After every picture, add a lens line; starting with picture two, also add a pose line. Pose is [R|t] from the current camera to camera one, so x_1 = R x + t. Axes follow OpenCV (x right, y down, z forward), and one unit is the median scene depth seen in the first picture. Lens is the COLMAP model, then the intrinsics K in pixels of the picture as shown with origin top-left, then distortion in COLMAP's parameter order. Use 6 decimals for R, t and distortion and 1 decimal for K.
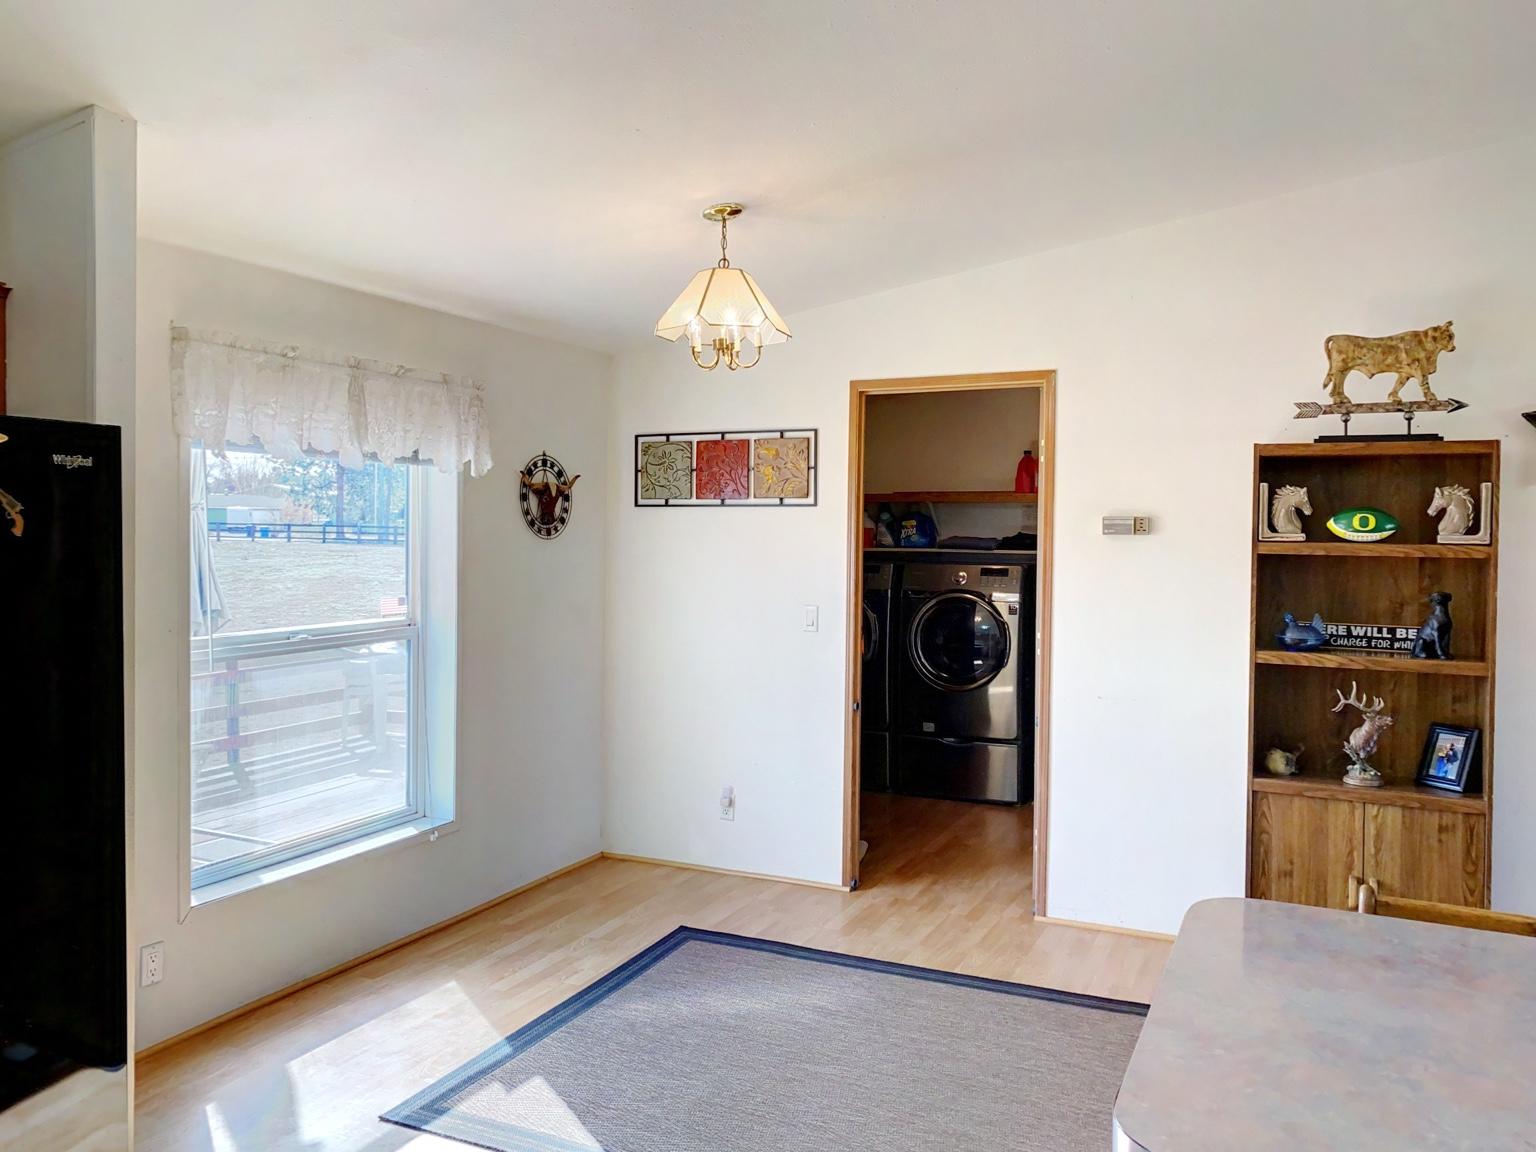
lens RADIAL K [[1167.6, 0, 761.9], [0, 1167.6, 547.7], [0, 0, 1]] dist [0.125246, -0.301805]
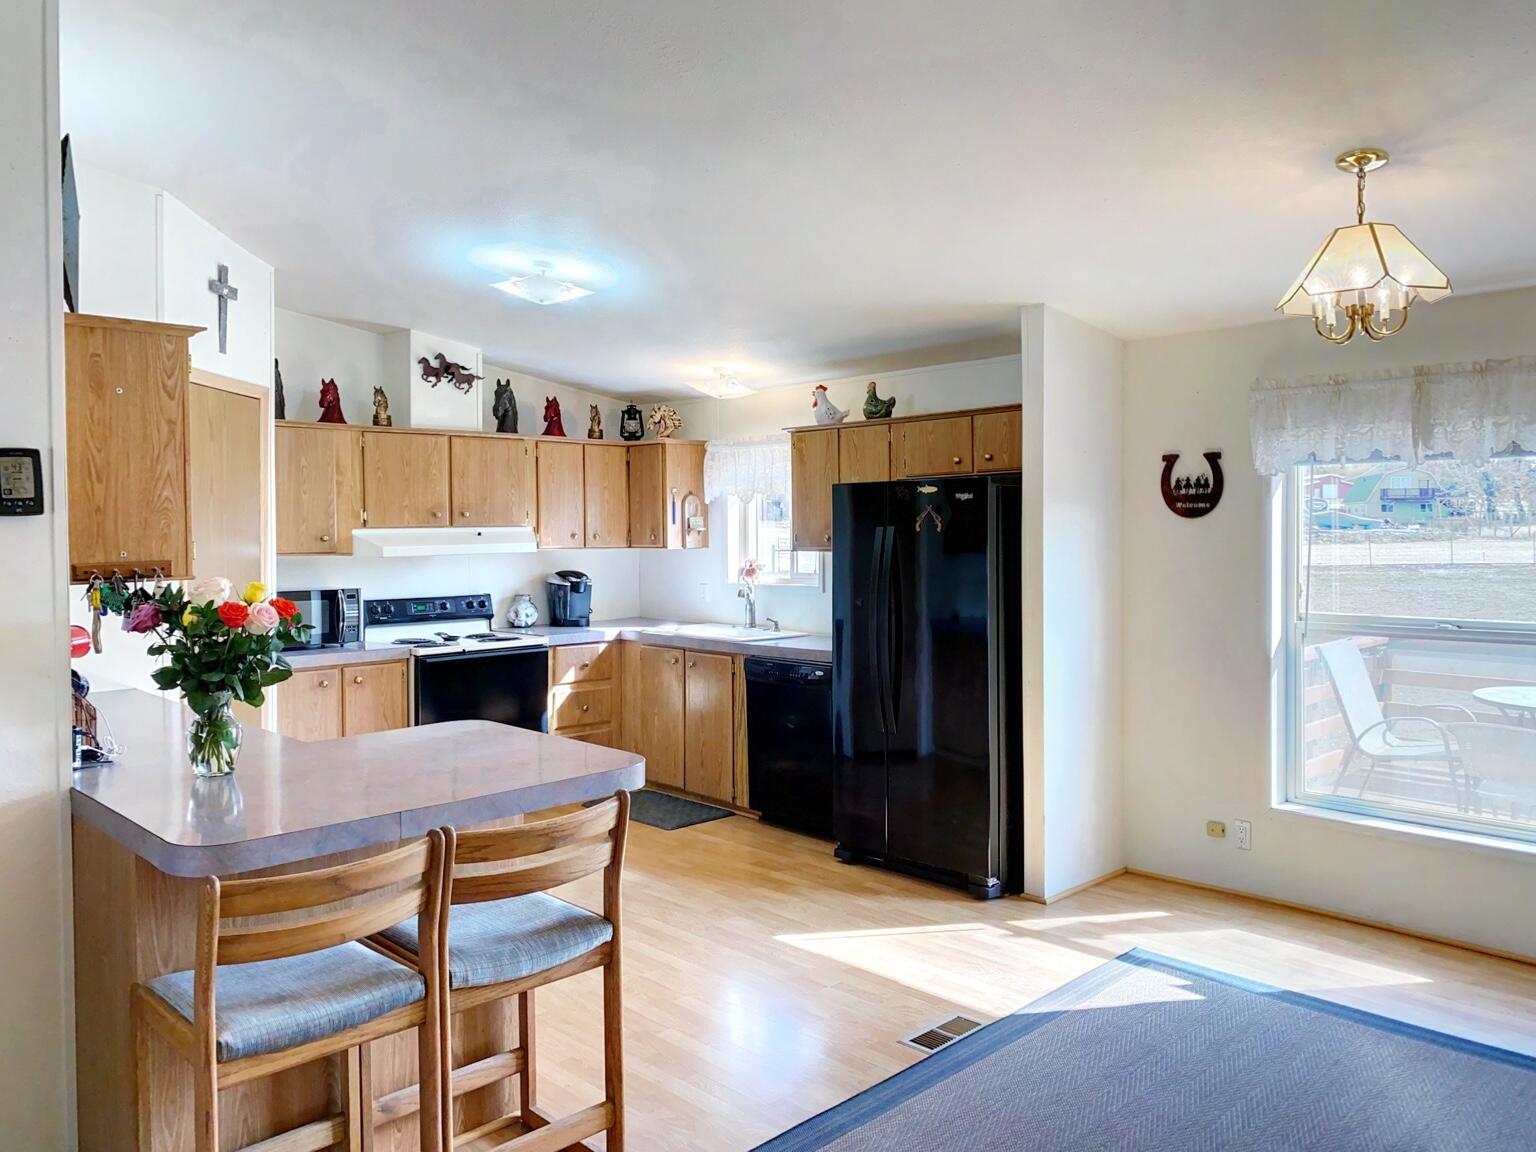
lens RADIAL K [[1171.0, 0, 767.9], [0, 1171.0, 552.3], [0, 0, 1]] dist [0.096766, -0.161558]
pose [[-0.353562, 0.013057, -0.935320, 0.811975], [-0.013430, 0.999729, 0.019033, -0.004397], [0.935315, 0.019291, -0.353291, 0.774297]]
